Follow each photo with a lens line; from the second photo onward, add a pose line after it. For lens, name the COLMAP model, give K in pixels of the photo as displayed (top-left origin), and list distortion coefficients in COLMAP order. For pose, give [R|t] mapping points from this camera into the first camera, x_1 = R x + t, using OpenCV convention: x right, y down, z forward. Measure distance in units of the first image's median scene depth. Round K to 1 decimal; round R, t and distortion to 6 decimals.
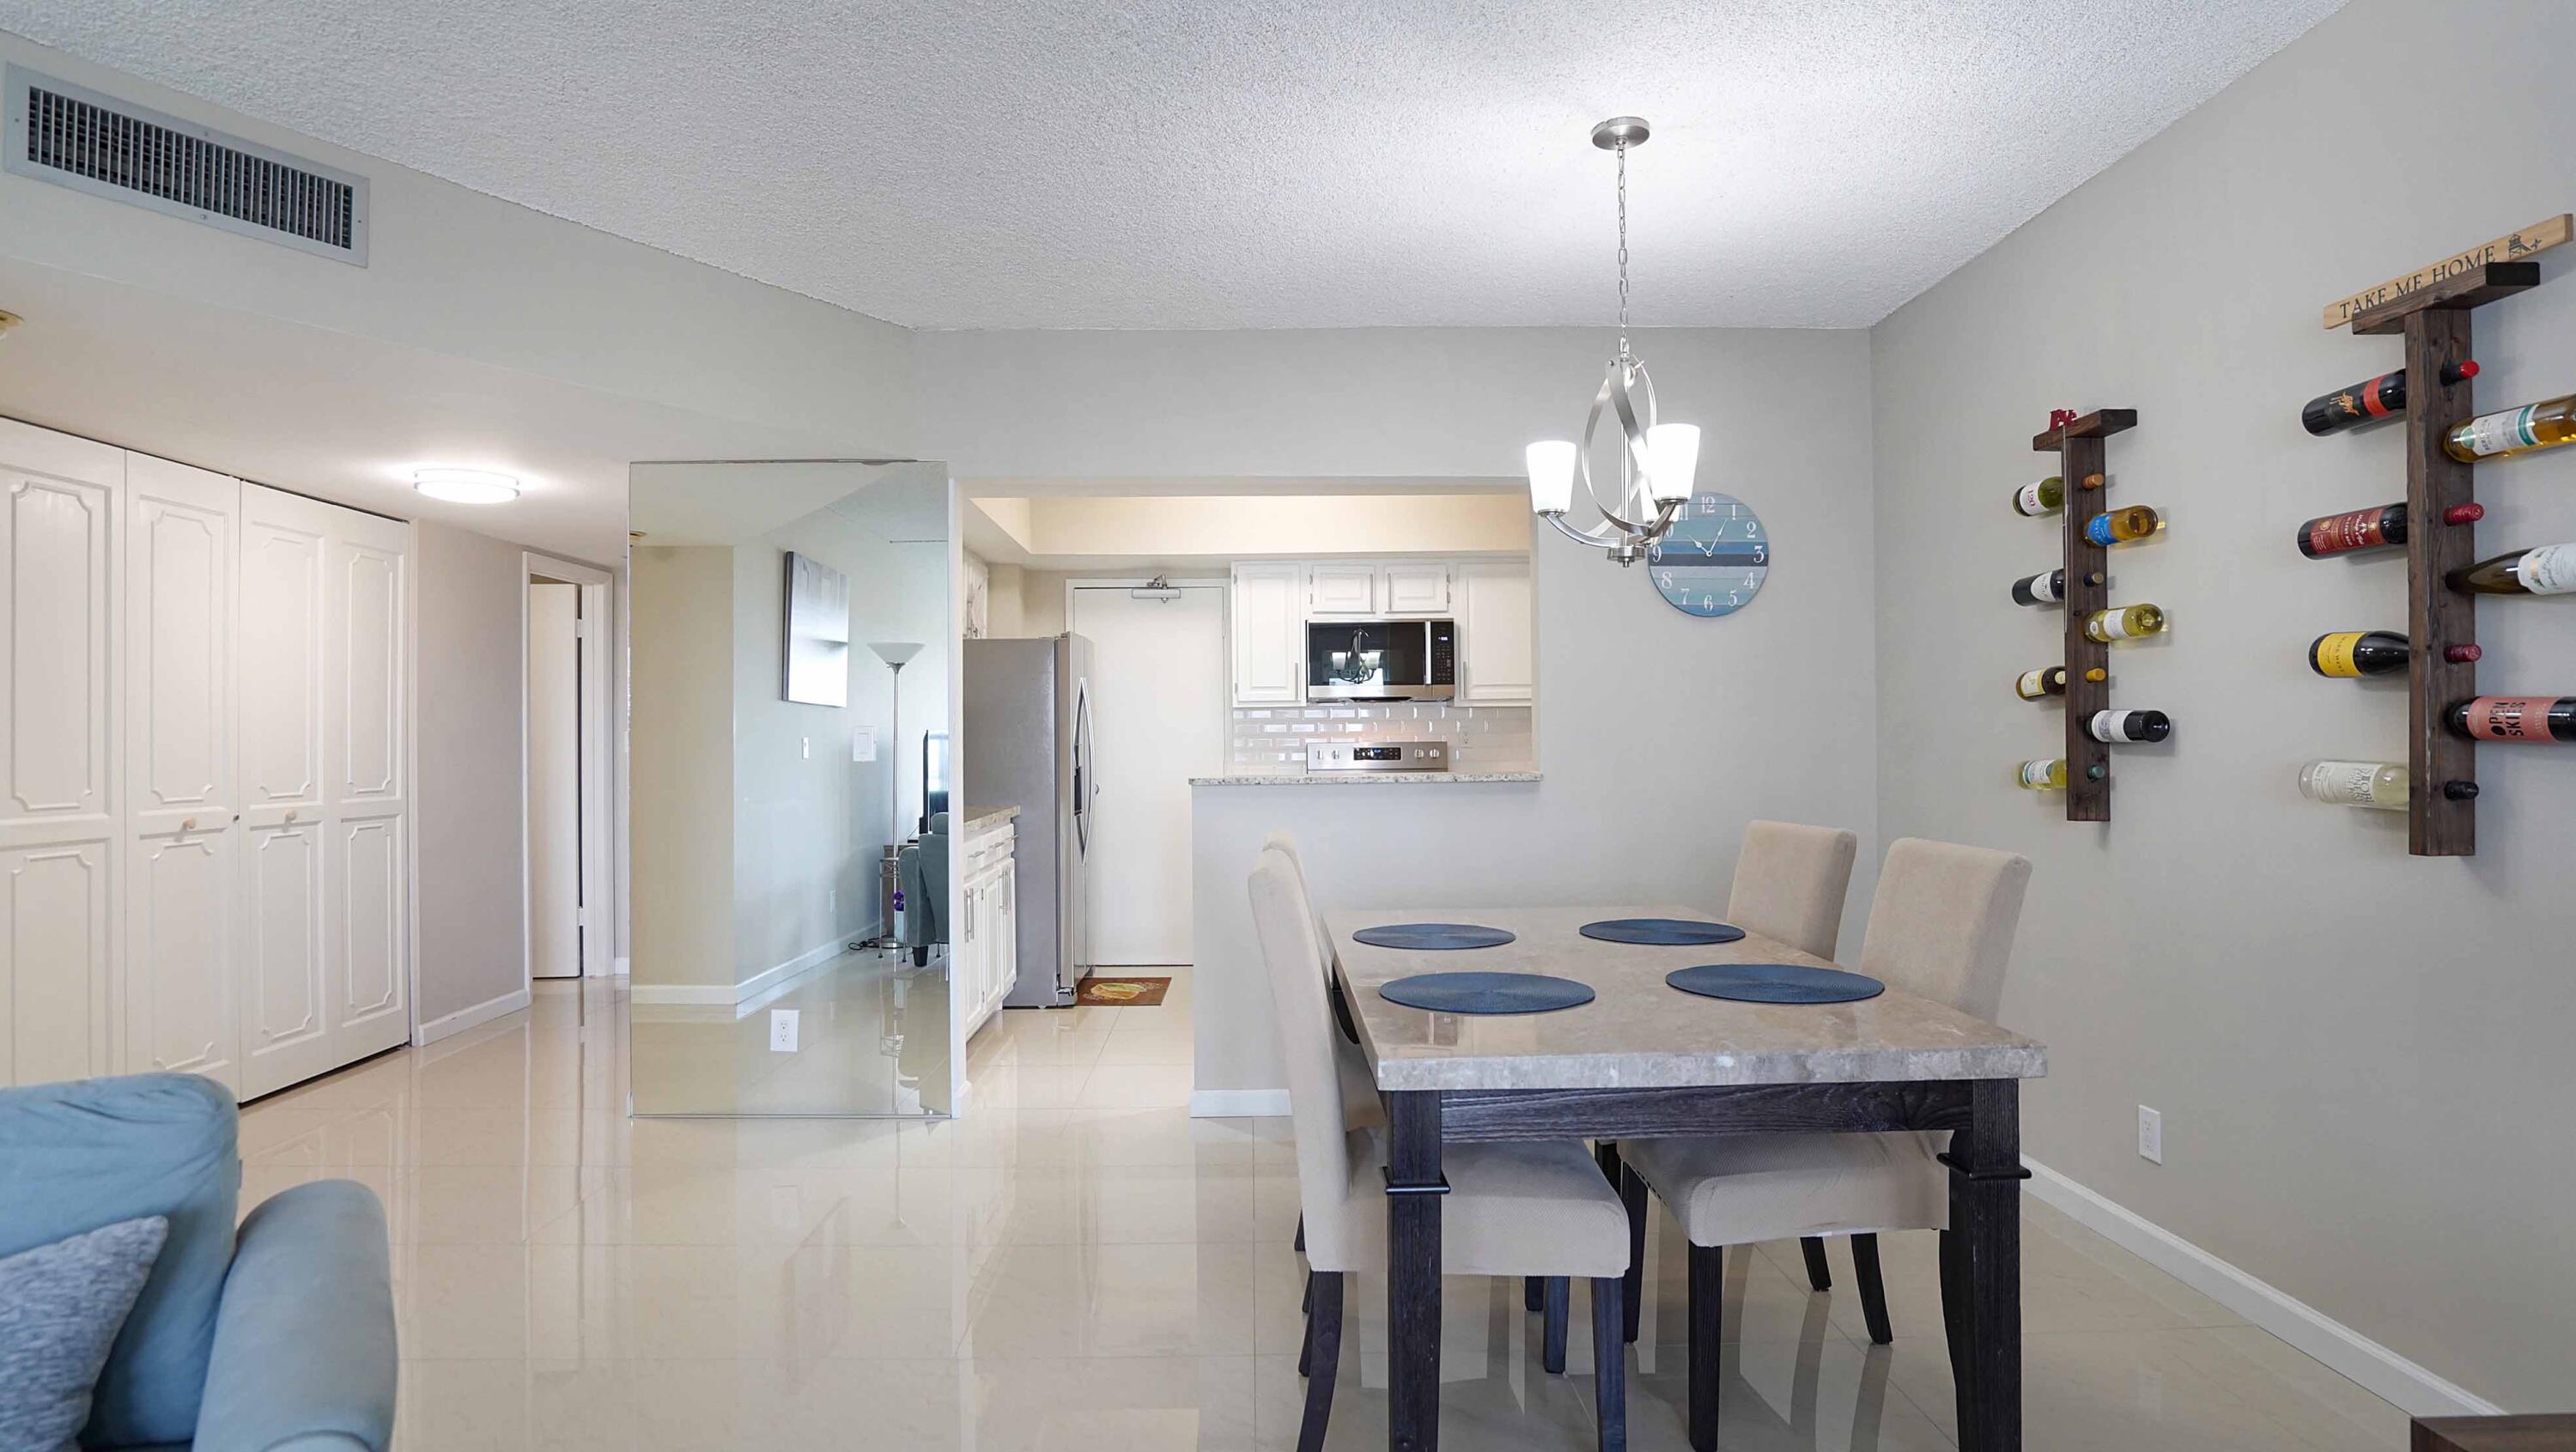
lens RADIAL K [[1289.8, 0, 1286.9], [0, 1289.8, 737.2], [0, 0, 1]] dist [-0.032675, 0.014114]
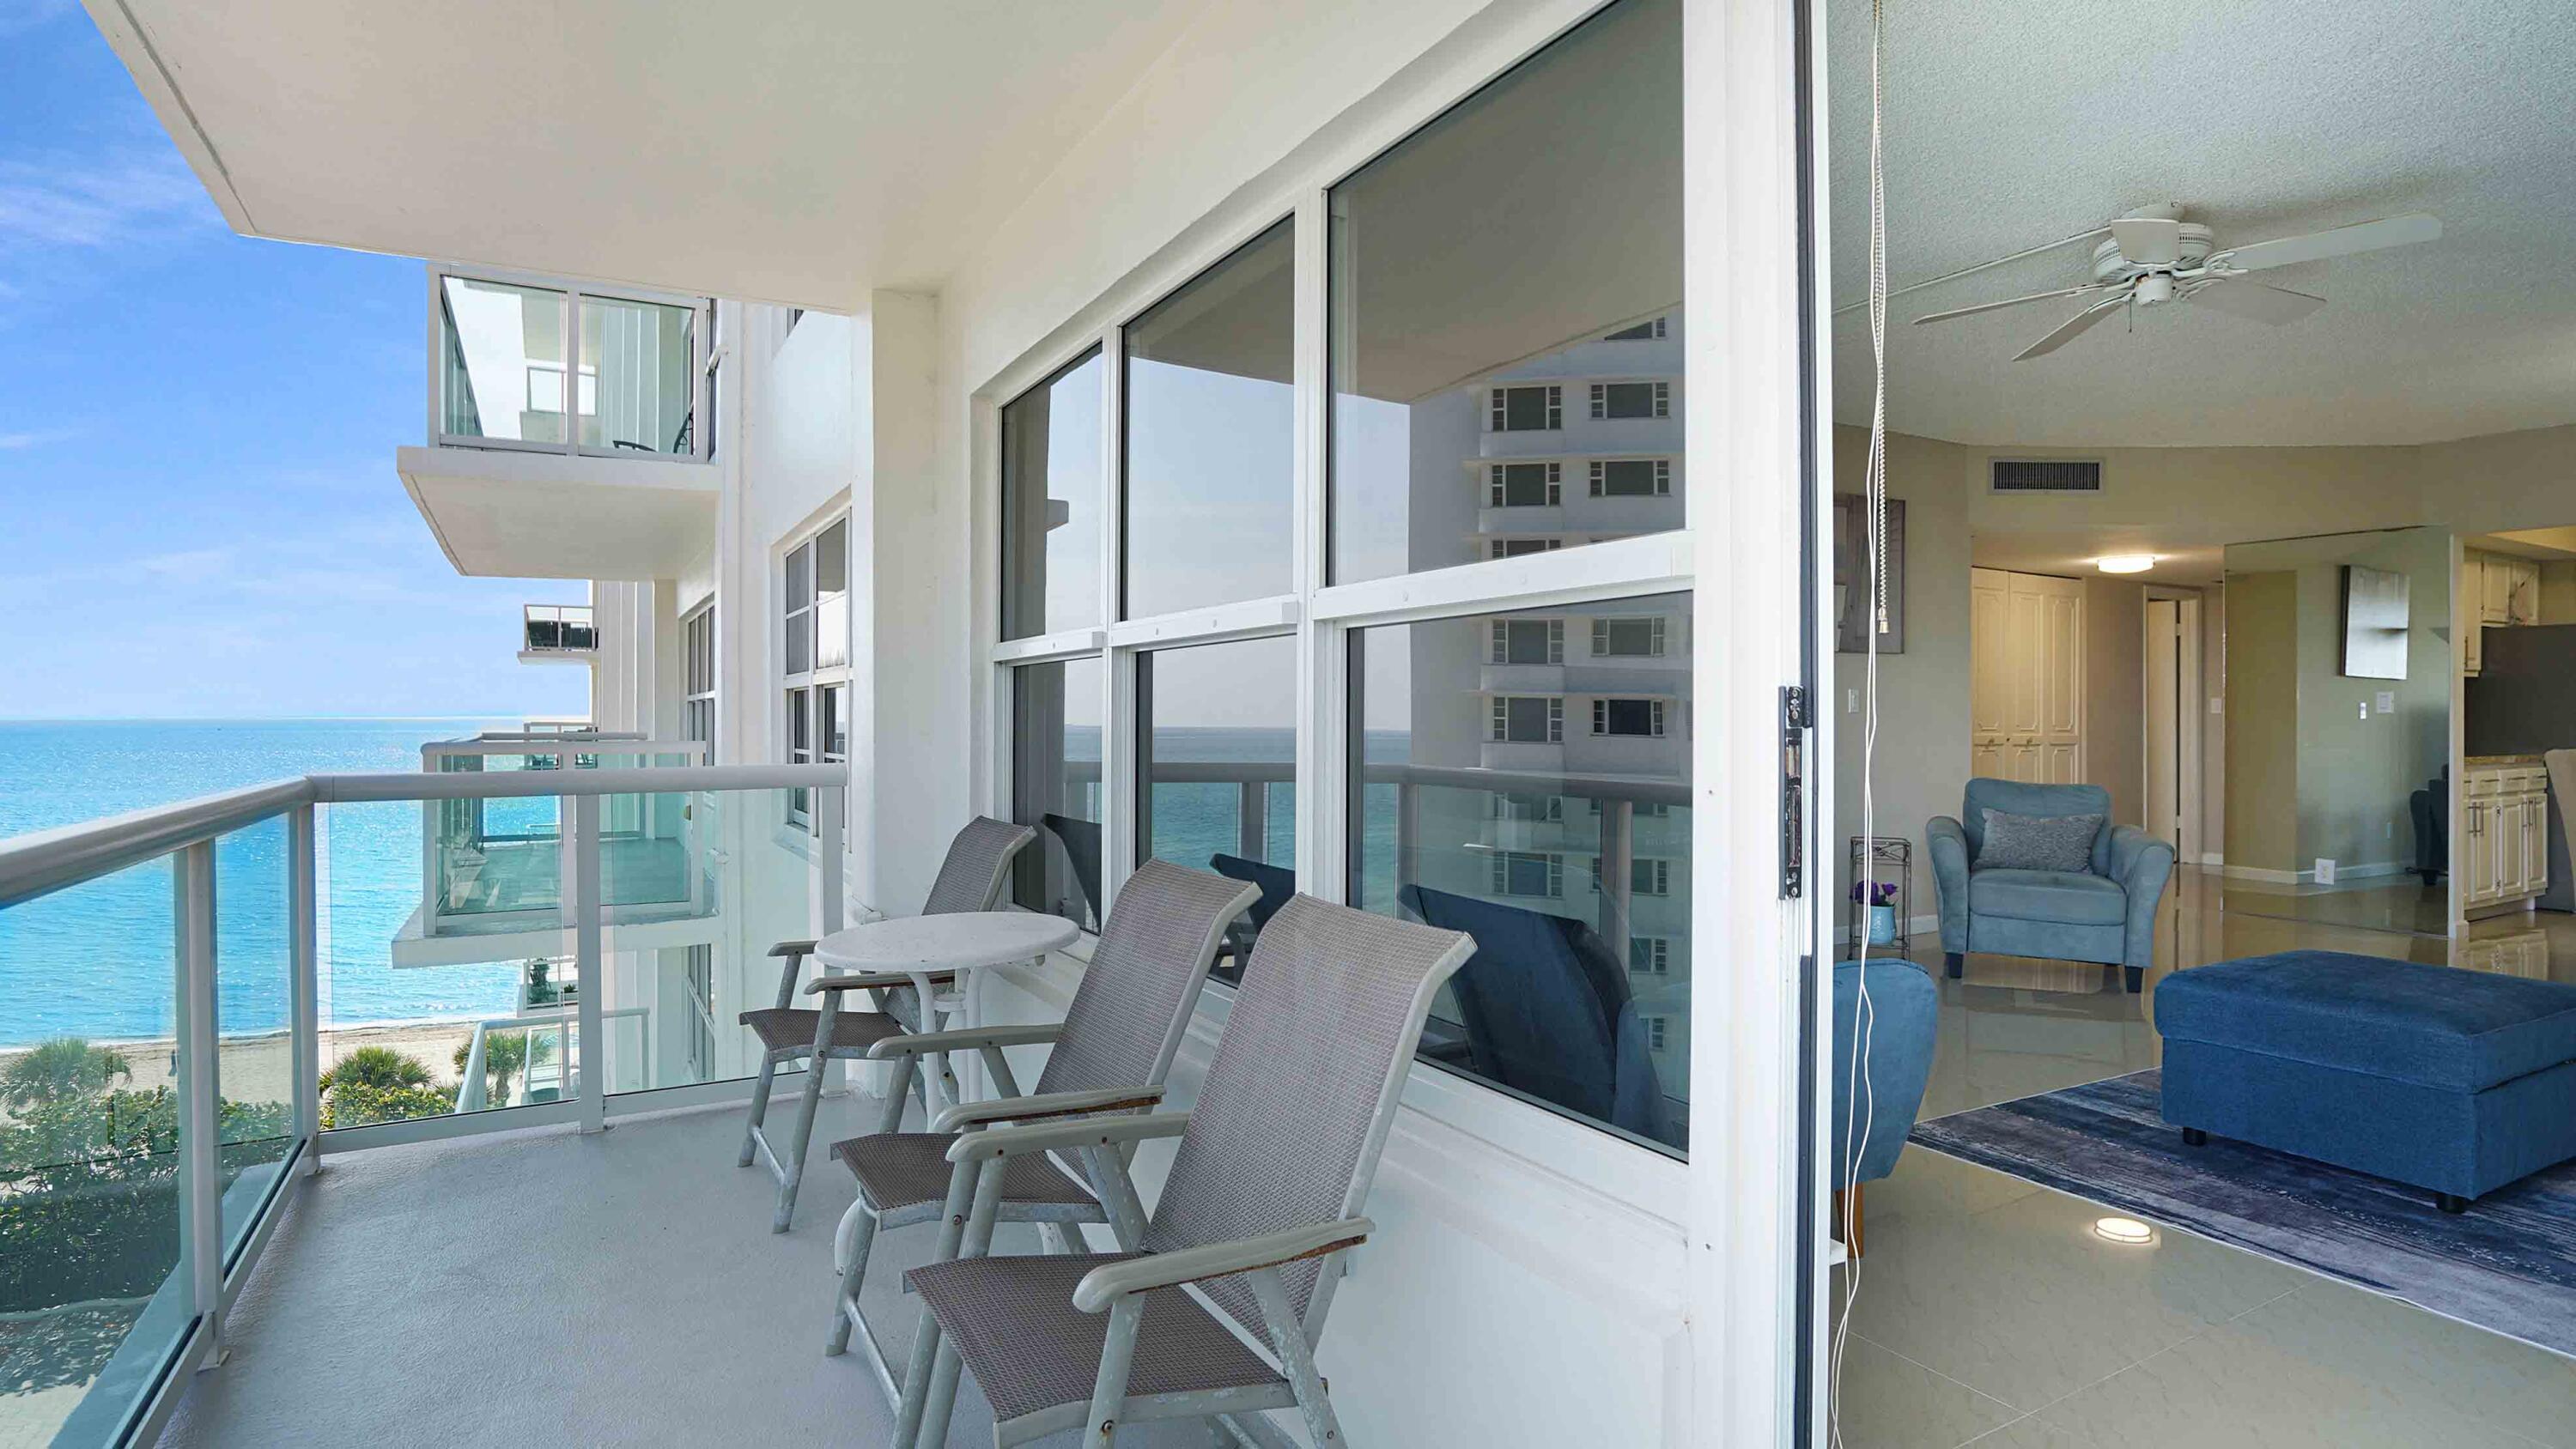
lens RADIAL K [[1284.8, 0, 1290.0], [0, 1284.8, 716.5], [0, 0, 1]] dist [-0.028870, 0.011866]
pose [[0.460998, 0.005306, -0.887385, 0.464551], [-0.005496, 0.999980, 0.003124, 0.027307], [0.887384, 0.003436, 0.461018, -0.986552]]
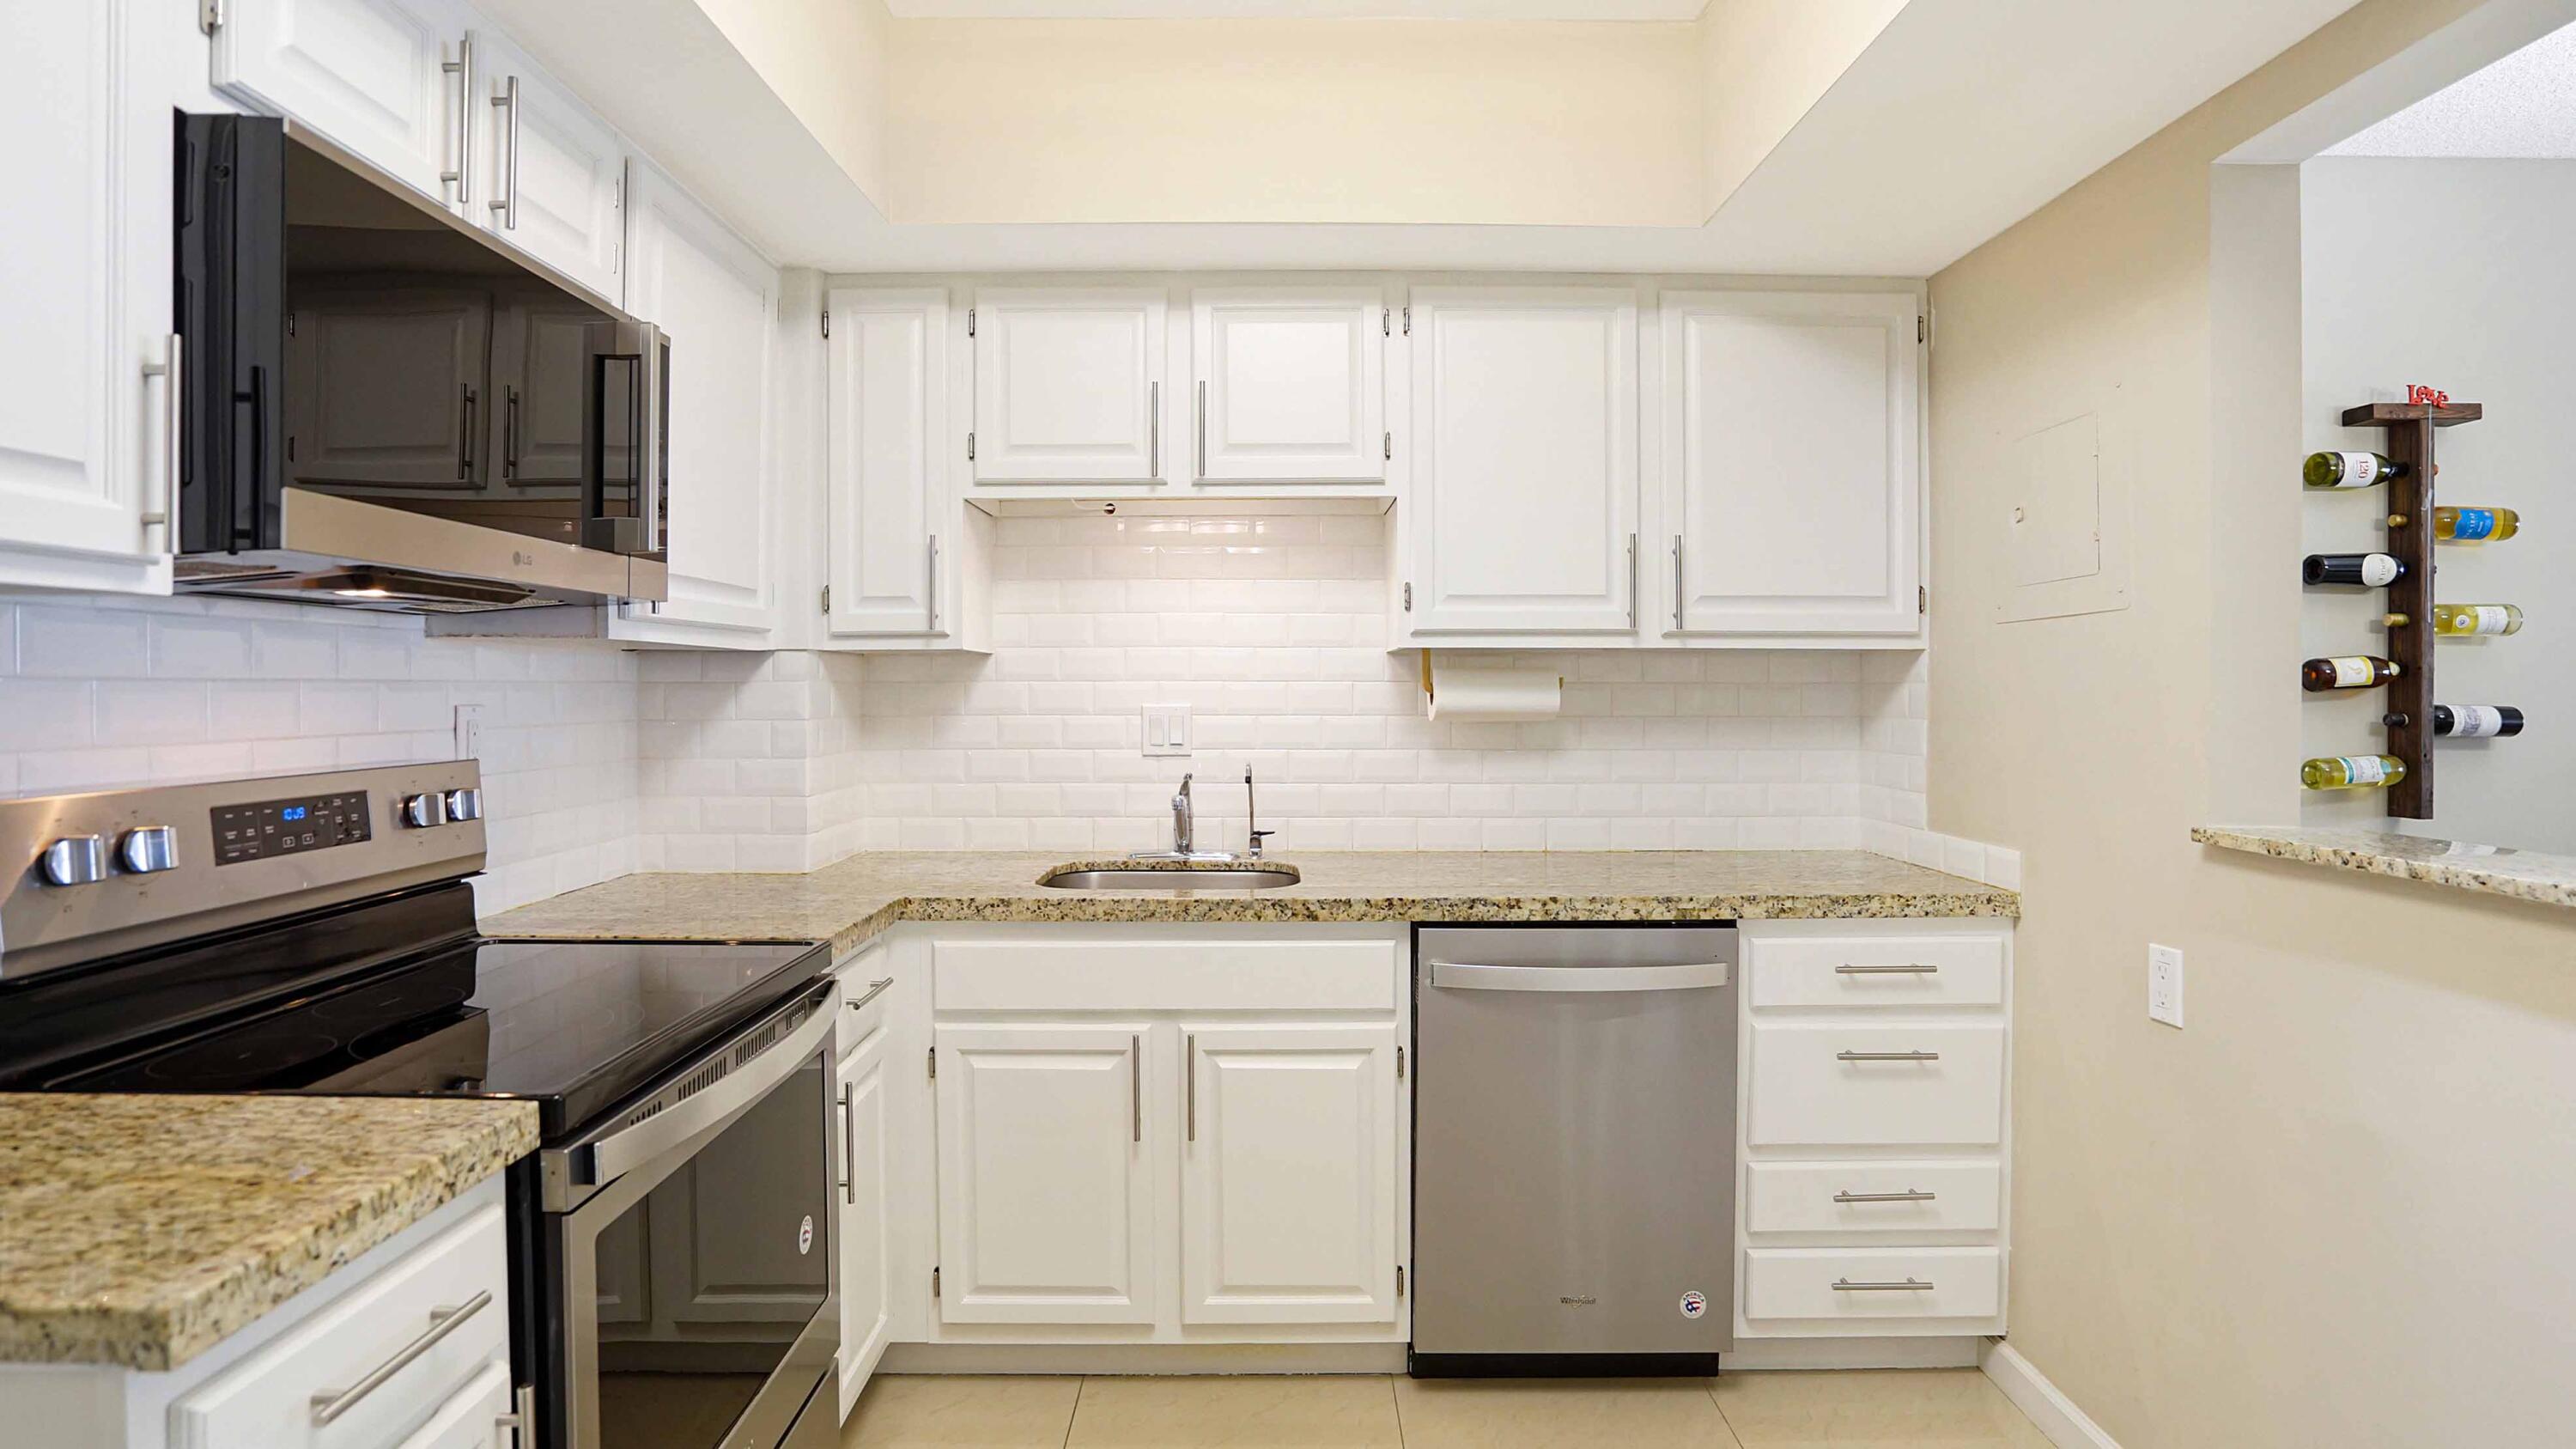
lens RADIAL K [[1247.1, 0, 1251.3], [0, 1247.1, 712.4], [0, 0, 1]] dist [-0.051730, 0.005059]
pose [[0.036441, -0.008951, 0.999296, -0.216147], [-0.001602, 0.999958, 0.009015, -0.016281], [-0.999335, -0.001930, 0.036425, 1.310816]]
